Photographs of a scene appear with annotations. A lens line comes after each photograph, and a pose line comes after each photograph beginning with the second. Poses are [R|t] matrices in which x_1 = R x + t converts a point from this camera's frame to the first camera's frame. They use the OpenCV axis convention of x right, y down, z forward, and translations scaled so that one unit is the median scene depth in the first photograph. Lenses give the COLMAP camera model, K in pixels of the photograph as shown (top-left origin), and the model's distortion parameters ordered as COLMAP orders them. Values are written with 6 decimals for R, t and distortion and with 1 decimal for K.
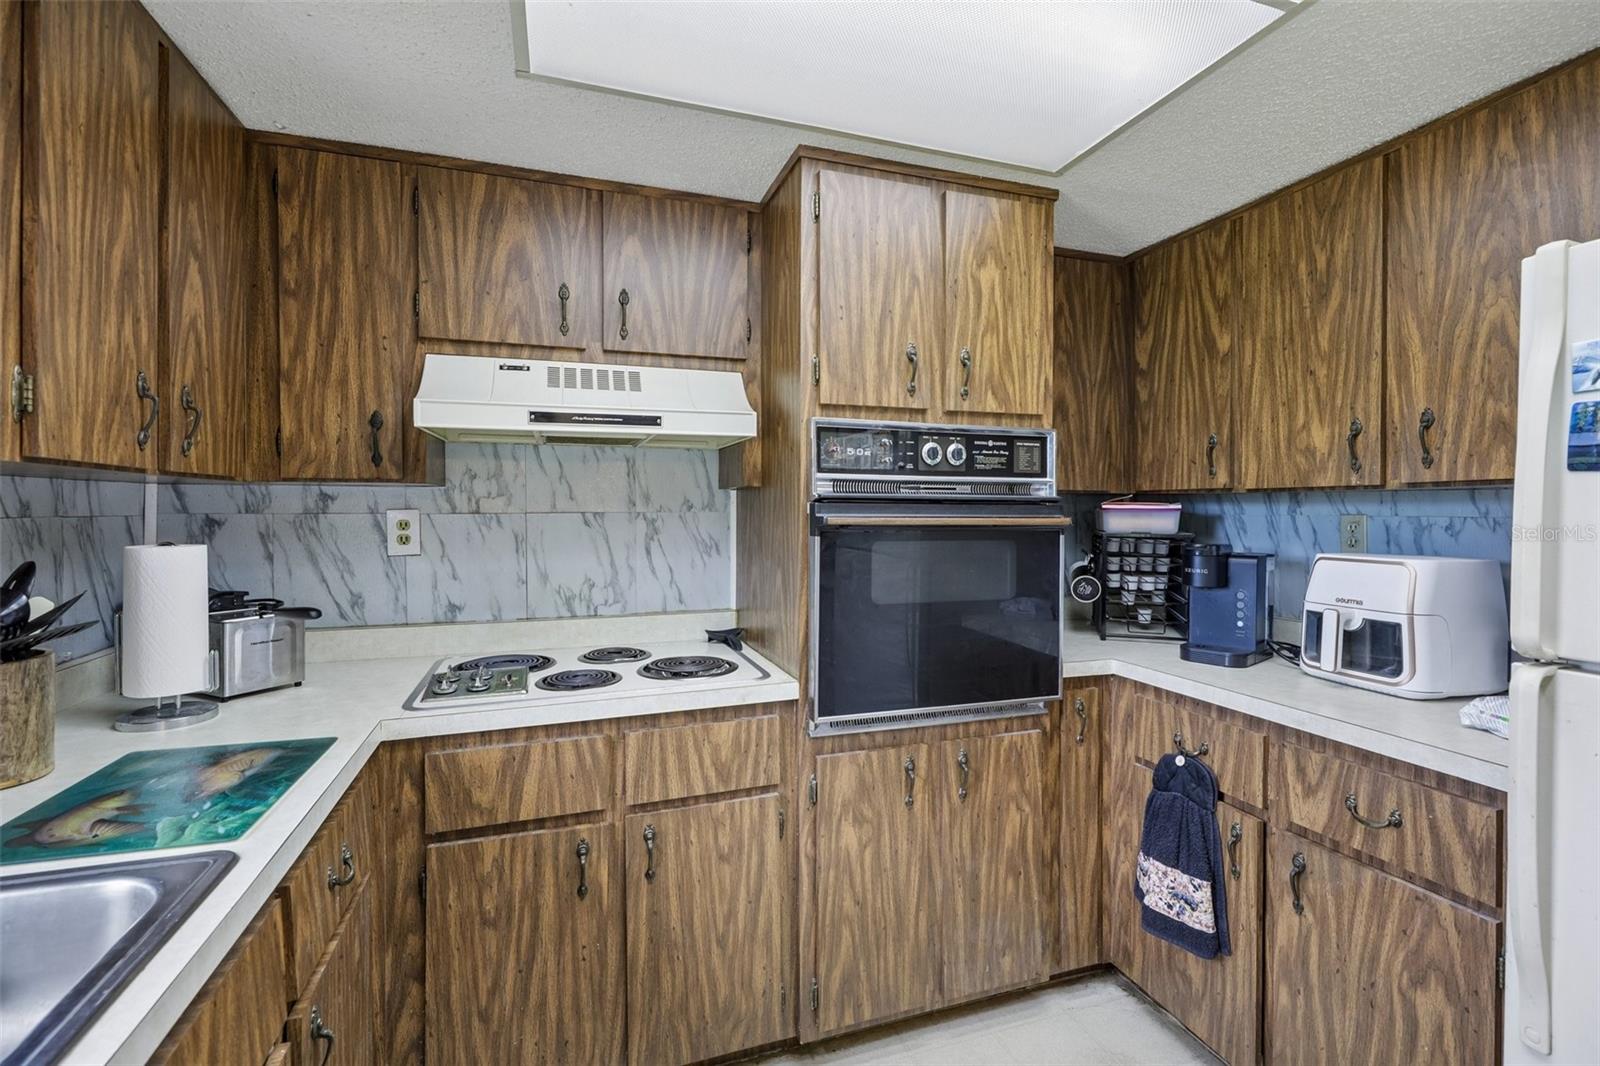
lens RADIAL K [[715.6, 0, 801.9], [0, 715.6, 516.6], [0, 0, 1]] dist [-0.000348, -0.000055]
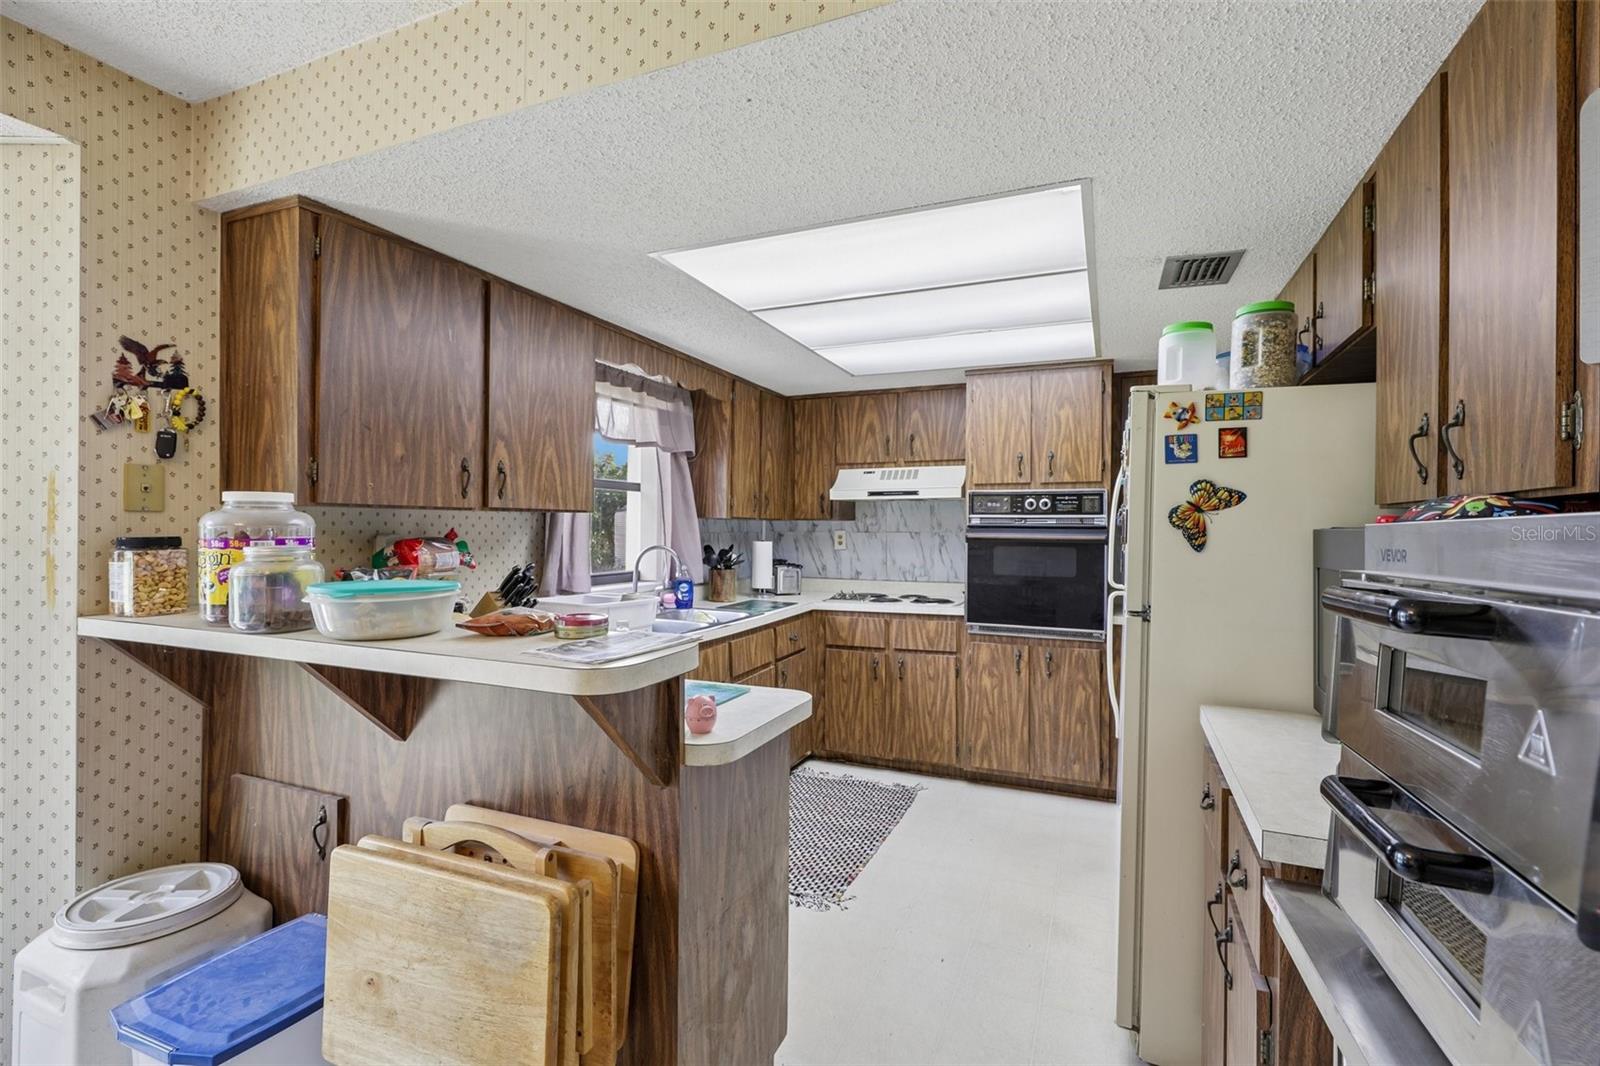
lens RADIAL K [[708.3, 0, 800.0], [0, 708.3, 533.0], [0, 0, 1]] dist [-0.000081, -0.000026]
pose [[0.740366, 0.006625, -0.672172, 1.086877], [-0.011847, 0.999925, -0.003194, 0.009002], [0.672100, 0.010328, 0.740388, -0.978719]]
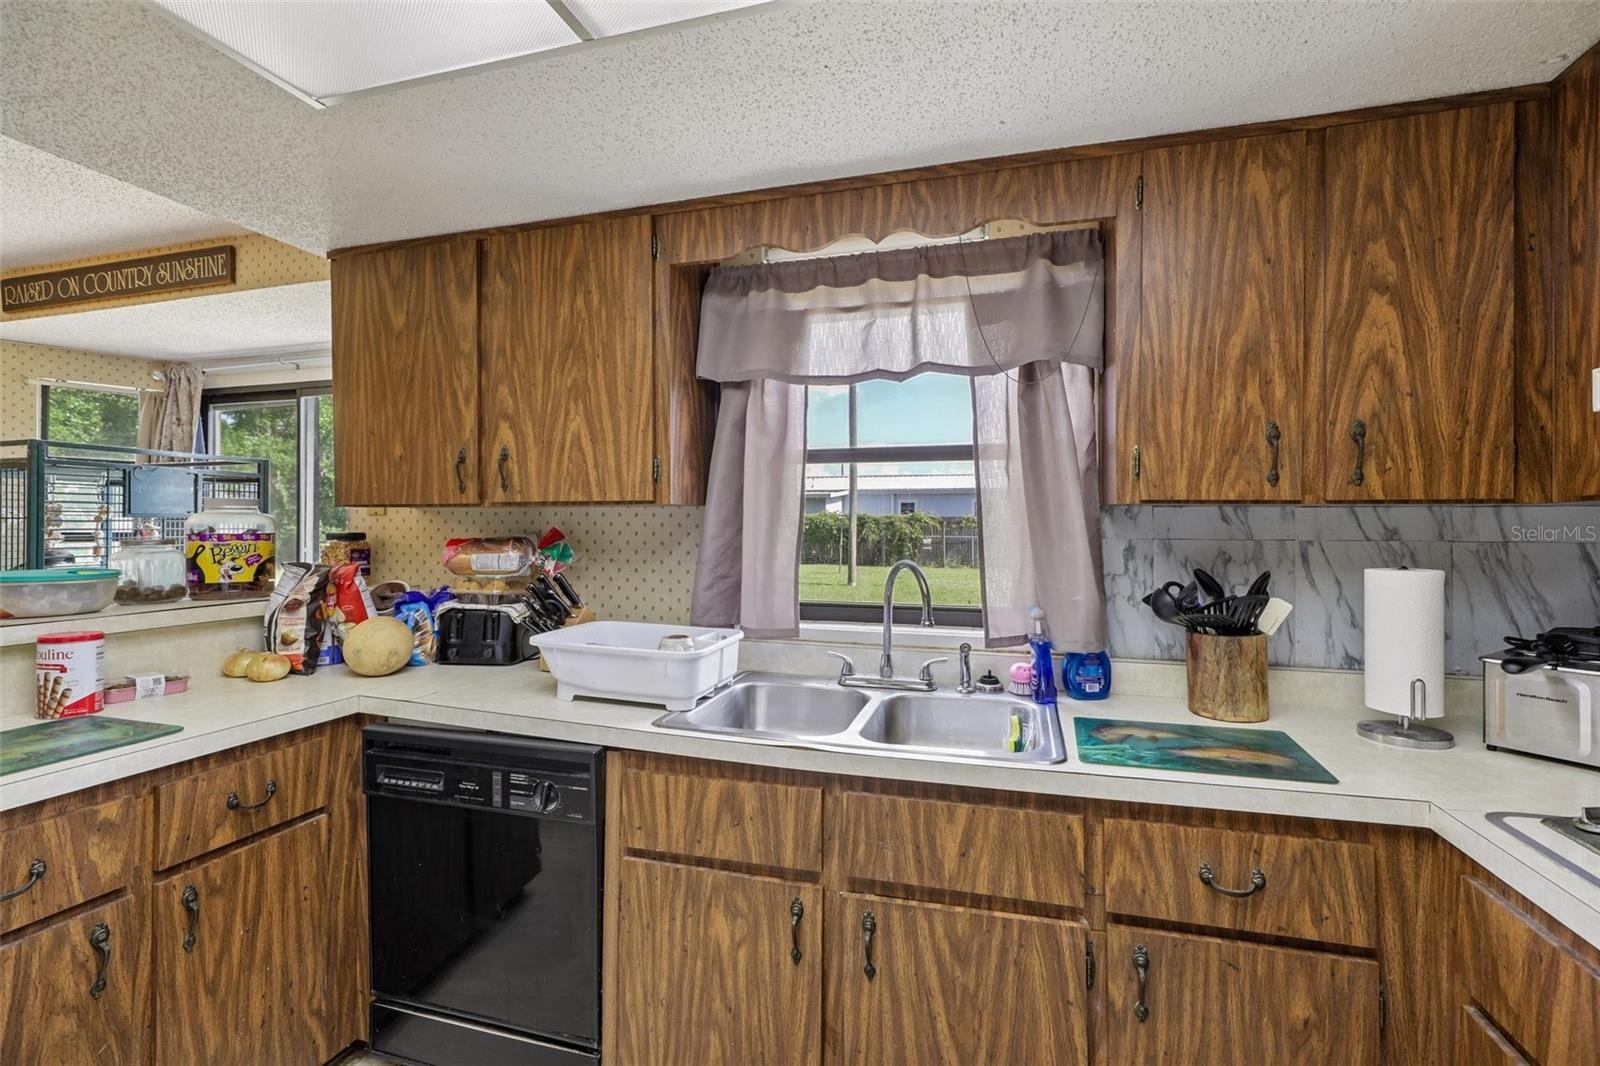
lens RADIAL K [[715.9, 0, 804.1], [0, 715.9, 527.0], [0, 0, 1]] dist [0.000353, 0.000117]
pose [[-0.578593, -0.002946, -0.815611, 0.382641], [-0.014371, 0.999875, 0.006583, -0.012542], [0.815490, 0.015530, -0.578563, 0.736399]]
